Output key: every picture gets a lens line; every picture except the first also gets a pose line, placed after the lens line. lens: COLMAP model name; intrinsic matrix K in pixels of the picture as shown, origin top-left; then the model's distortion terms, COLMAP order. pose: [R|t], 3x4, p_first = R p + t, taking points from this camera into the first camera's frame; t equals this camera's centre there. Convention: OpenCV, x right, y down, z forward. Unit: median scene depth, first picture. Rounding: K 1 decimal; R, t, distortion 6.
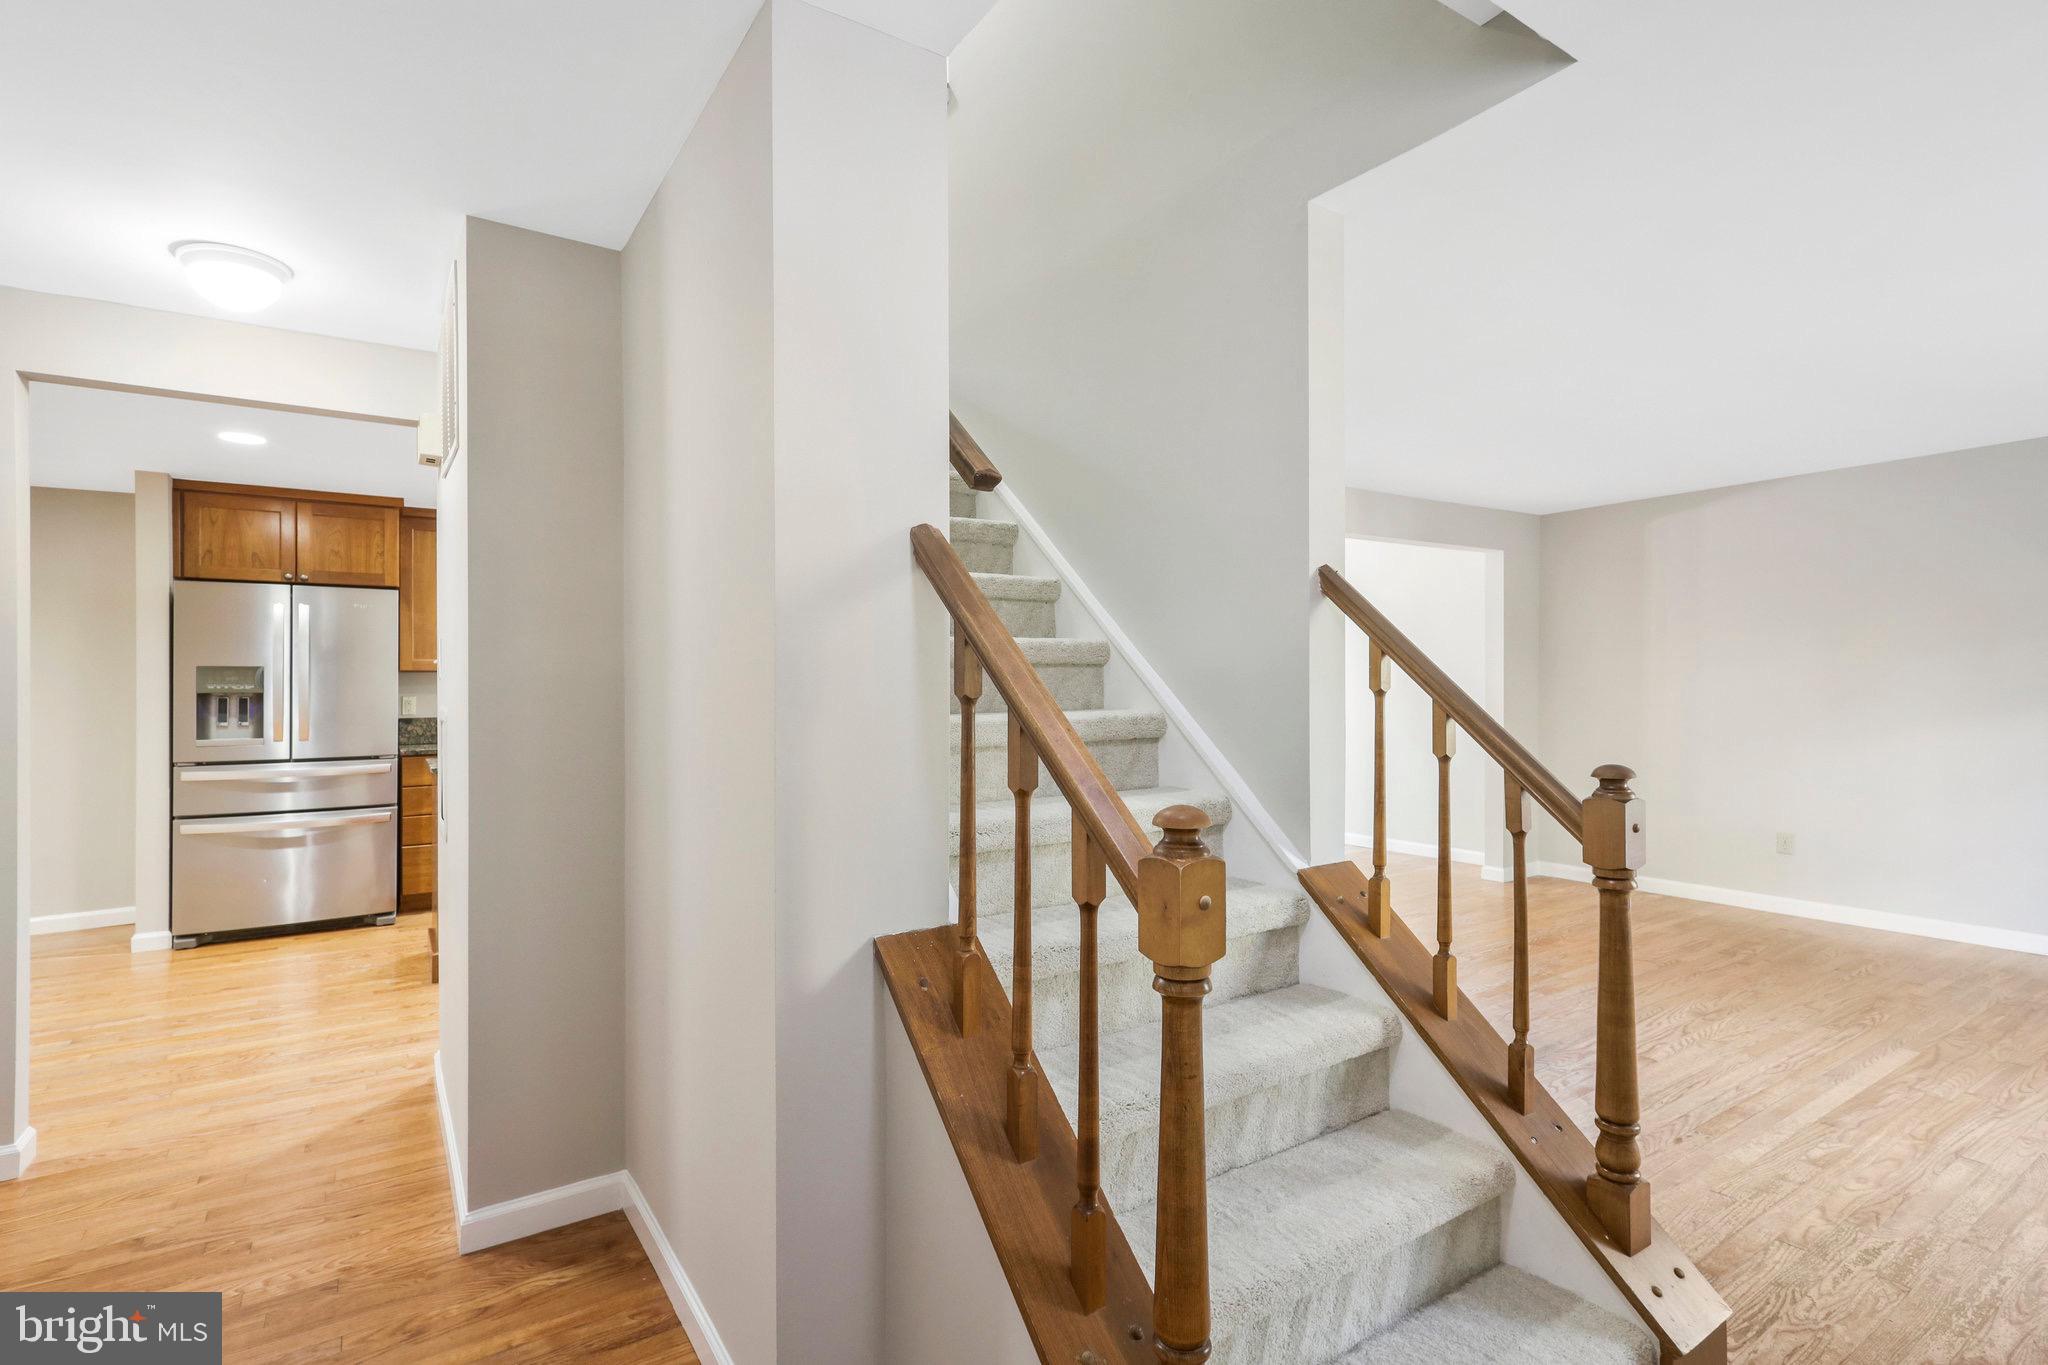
lens RADIAL K [[976.7, 0, 1010.7], [0, 976.7, 698.3], [0, 0, 1]] dist [-0.003751, -0.000400]
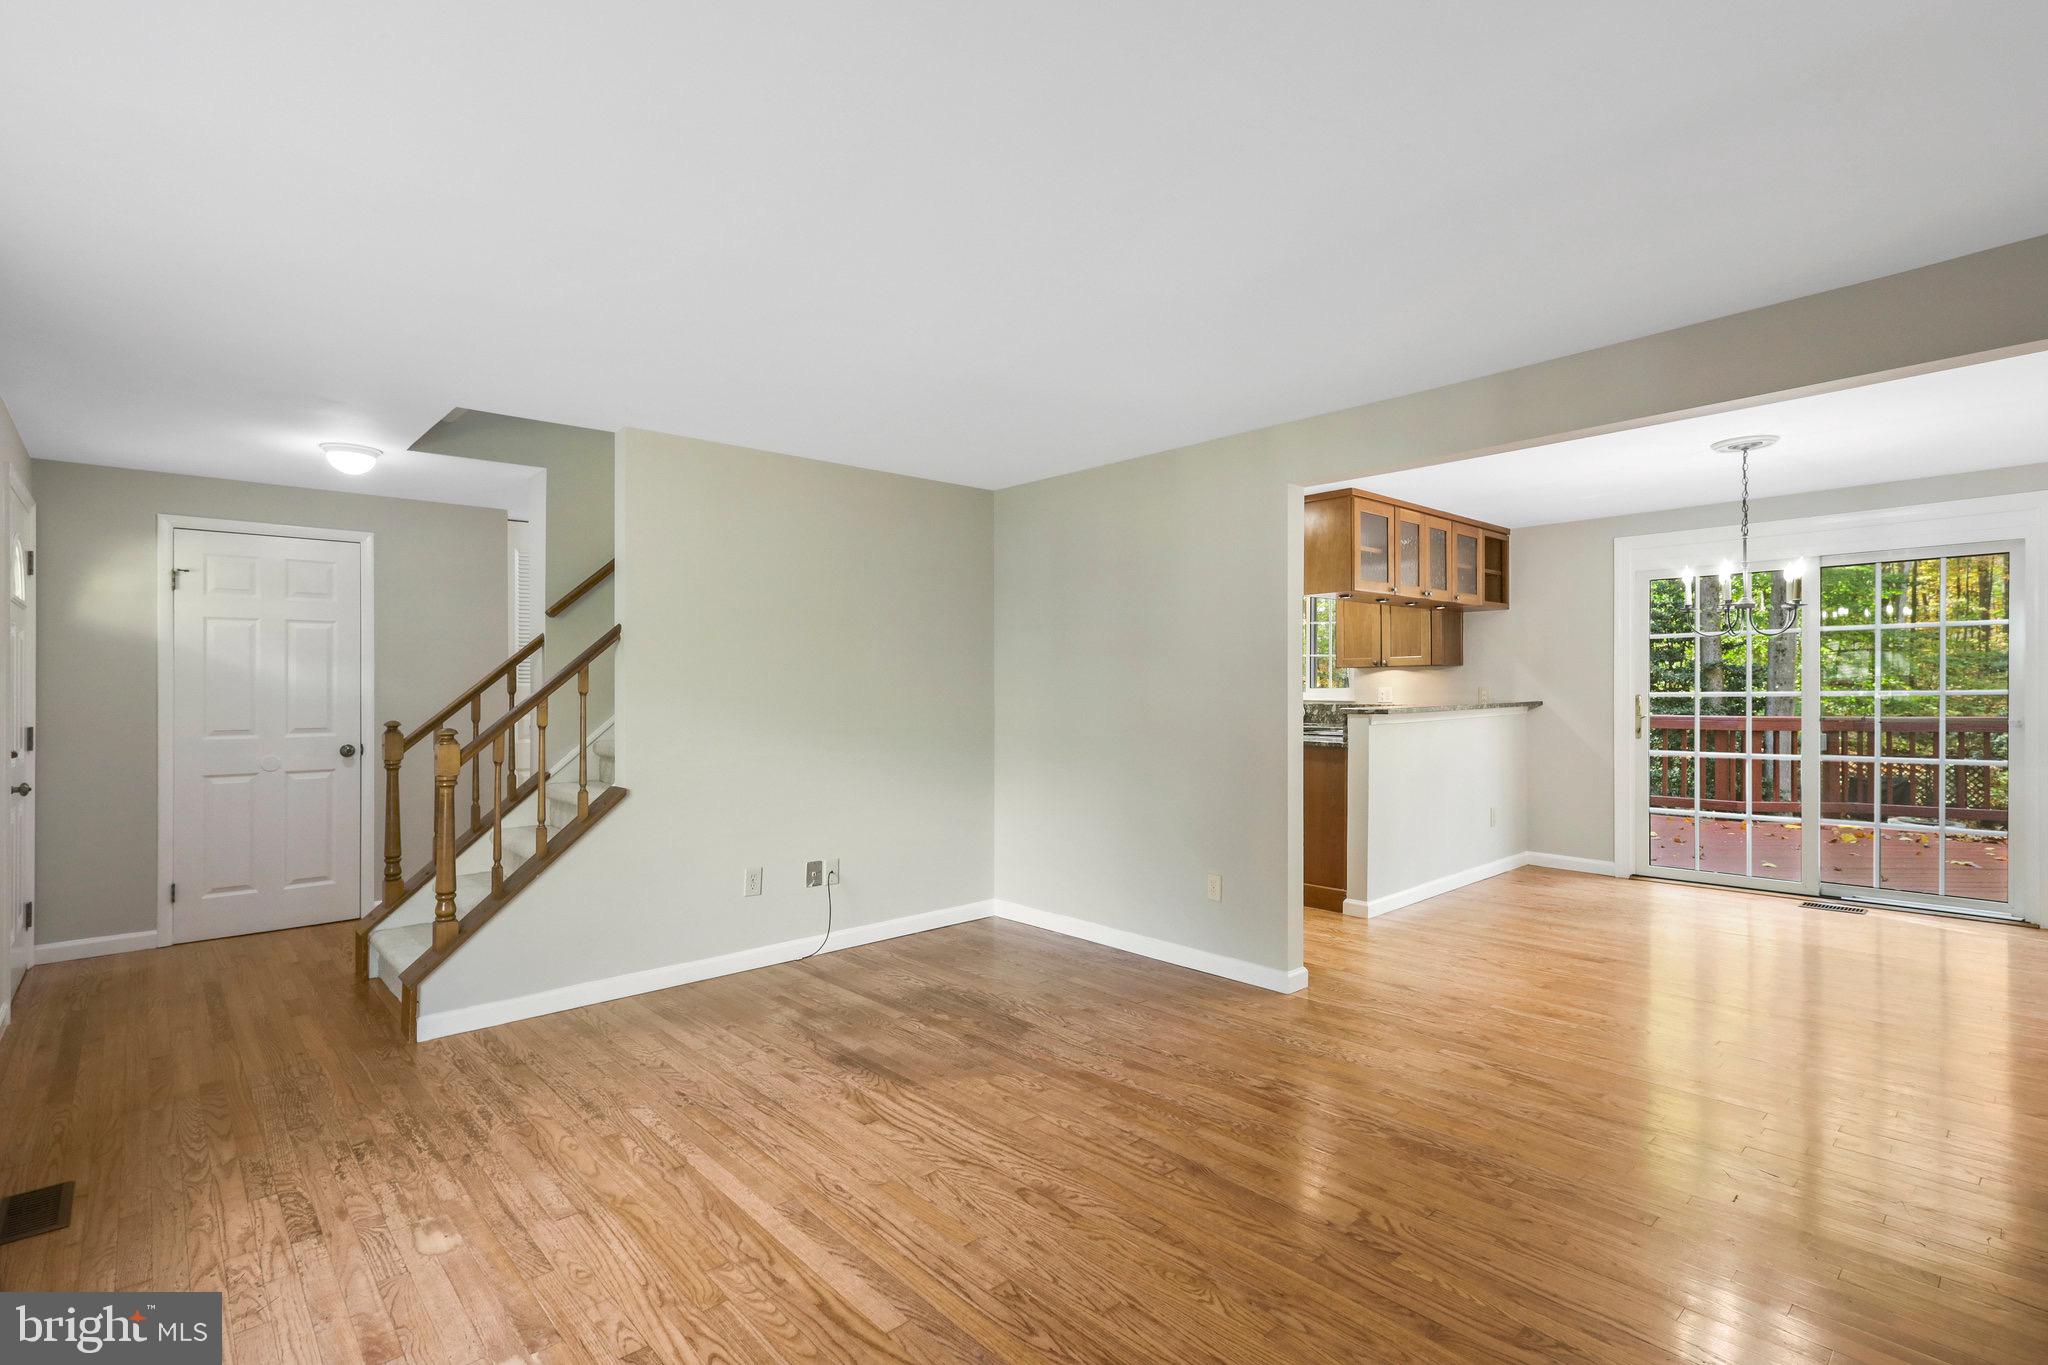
lens RADIAL K [[966.2, 0, 1017.0], [0, 966.2, 685.7], [0, 0, 1]] dist [-0.000140, -0.000294]
pose [[0.154640, 0.003680, -0.987964, 1.640060], [-0.001594, 0.999993, 0.003476, -0.019852], [0.987970, 0.001037, 0.154645, 1.075213]]
